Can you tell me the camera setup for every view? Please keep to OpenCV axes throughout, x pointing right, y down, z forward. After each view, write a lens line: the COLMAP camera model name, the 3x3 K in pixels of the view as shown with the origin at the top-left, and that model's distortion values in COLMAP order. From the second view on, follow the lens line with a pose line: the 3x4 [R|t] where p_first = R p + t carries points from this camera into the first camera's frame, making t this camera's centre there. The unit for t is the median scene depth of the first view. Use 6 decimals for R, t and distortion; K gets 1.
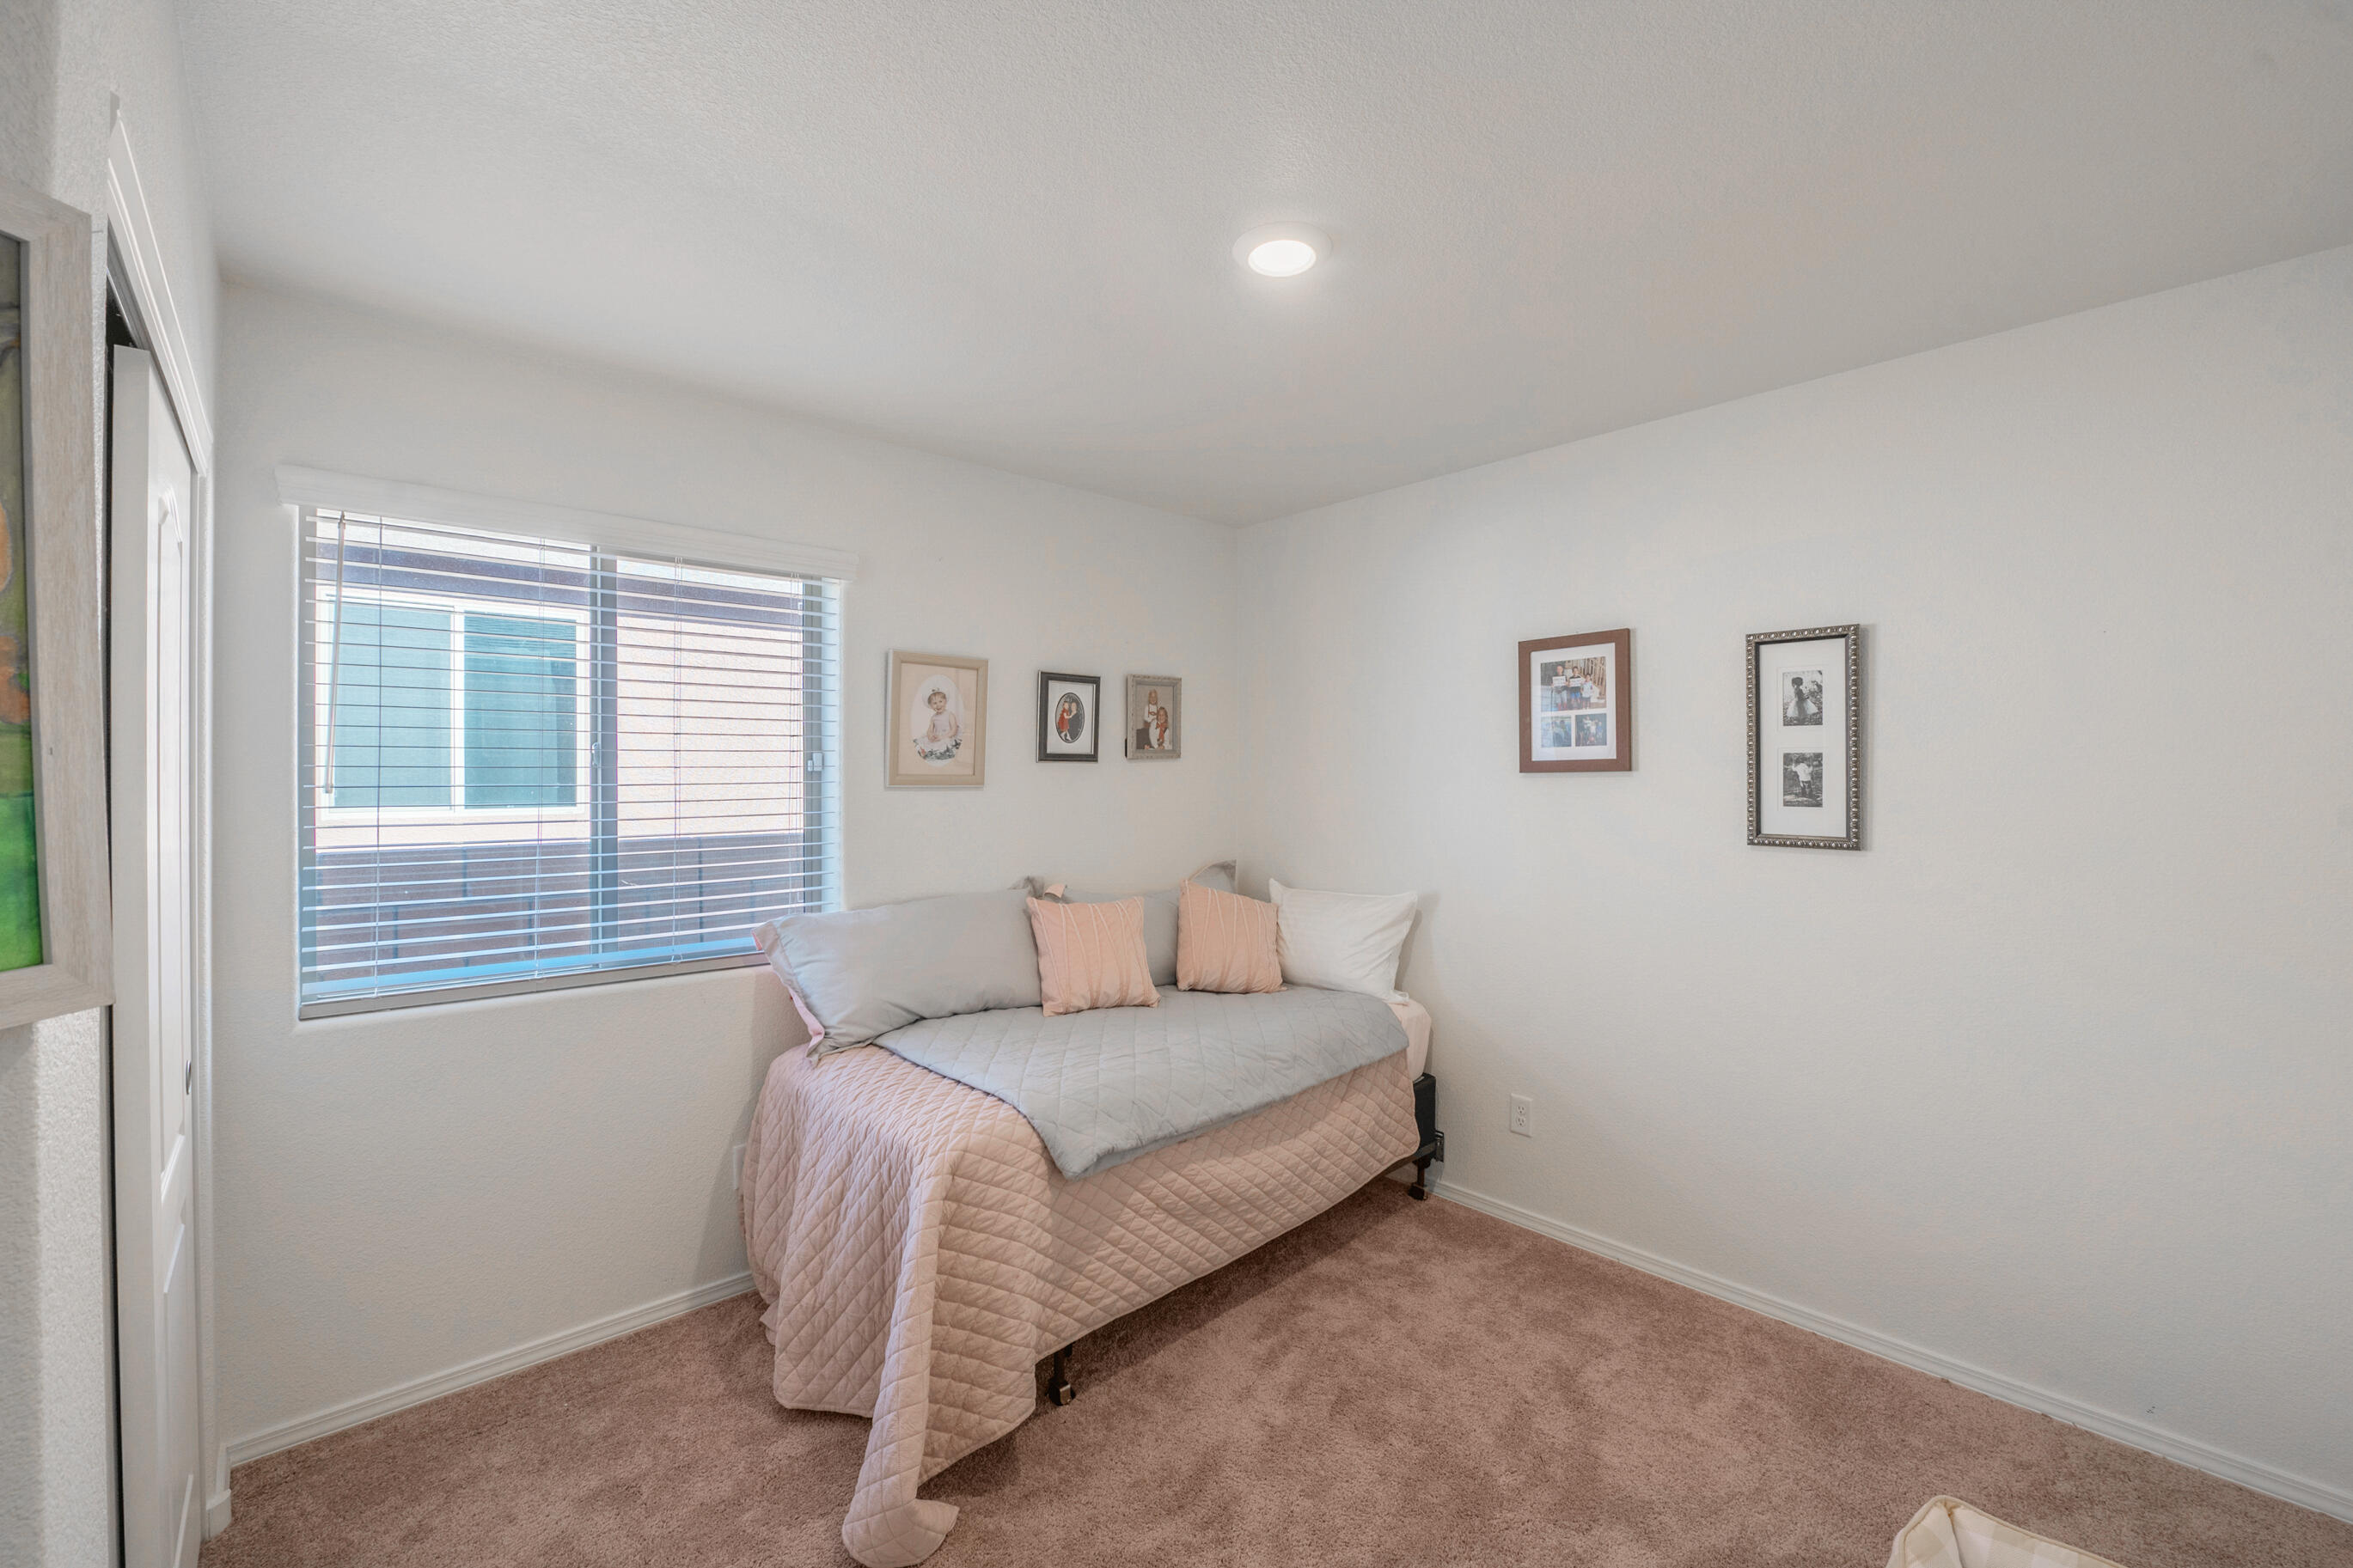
lens RADIAL K [[955.9, 0, 1189.4], [0, 955.9, 779.6], [0, 0, 1]] dist [-0.011861, -0.001297]
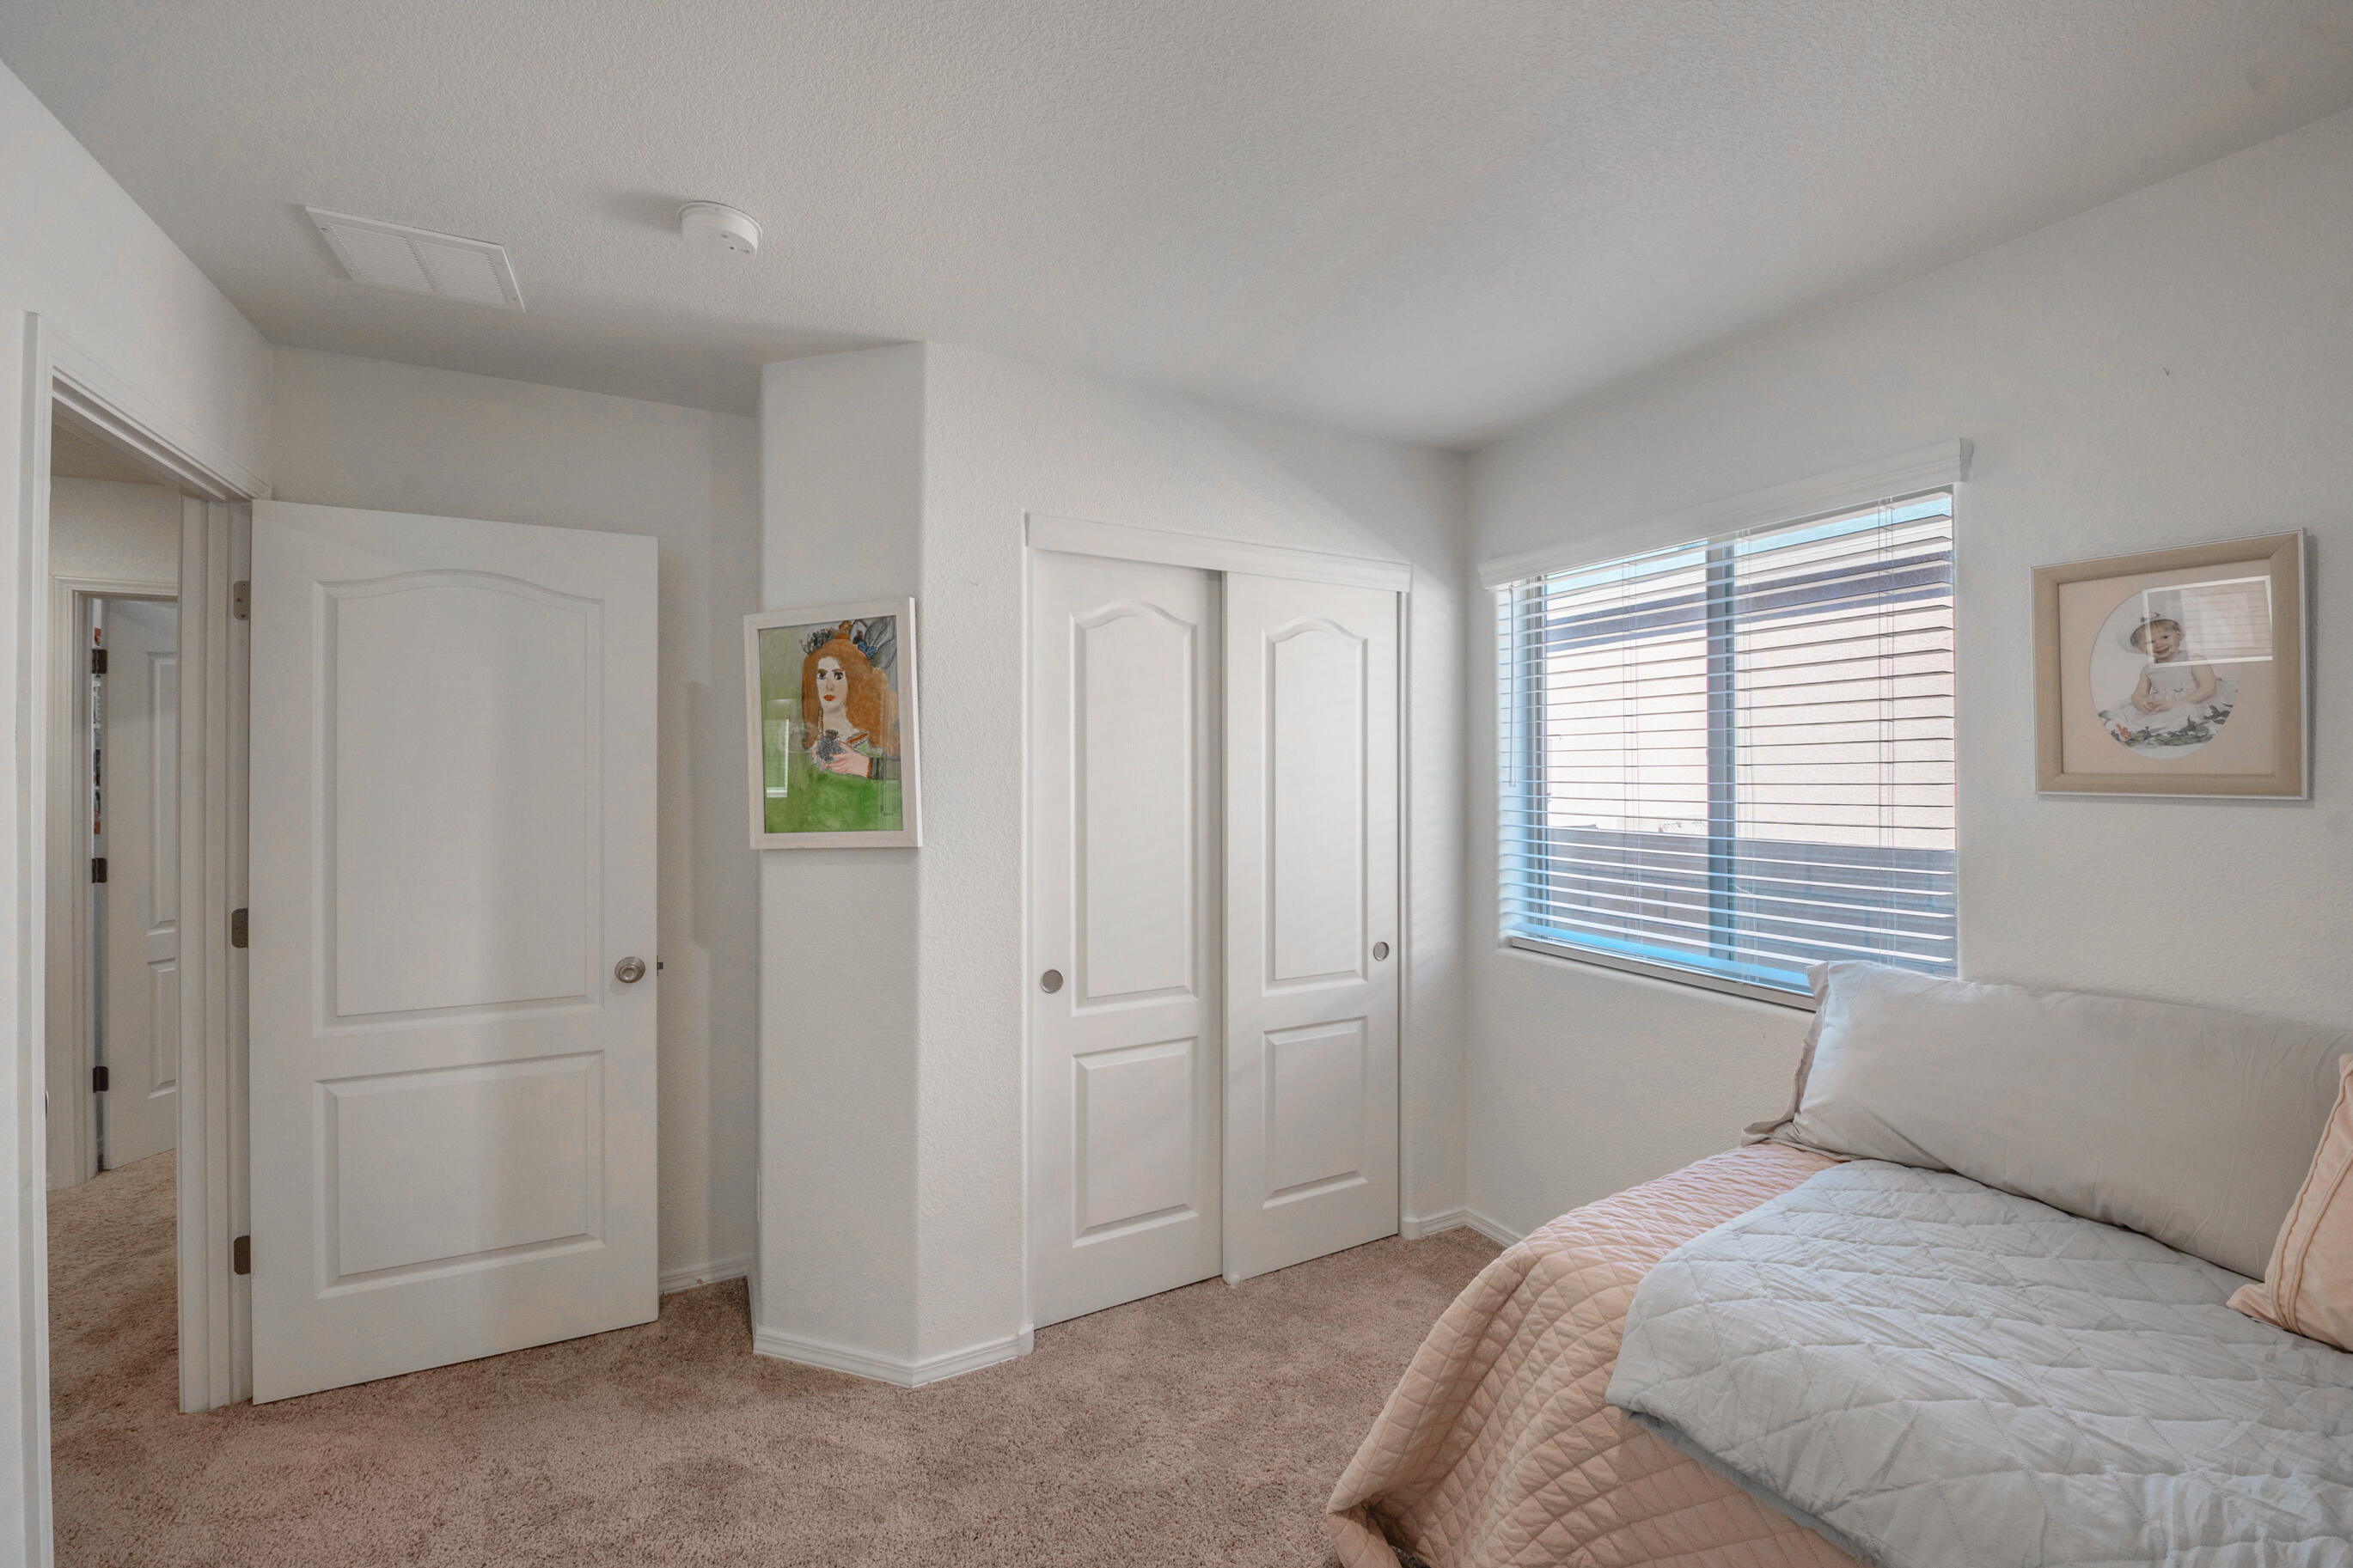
lens RADIAL K [[955.9, 0, 1192.2], [0, 955.9, 773.2], [0, 0, 1]] dist [-0.011861, -0.001297]
pose [[-0.258490, 0.003710, -0.966007, 0.395245], [0.000582, 0.999993, 0.003685, -0.007852], [0.966014, 0.000390, -0.258491, 0.619201]]
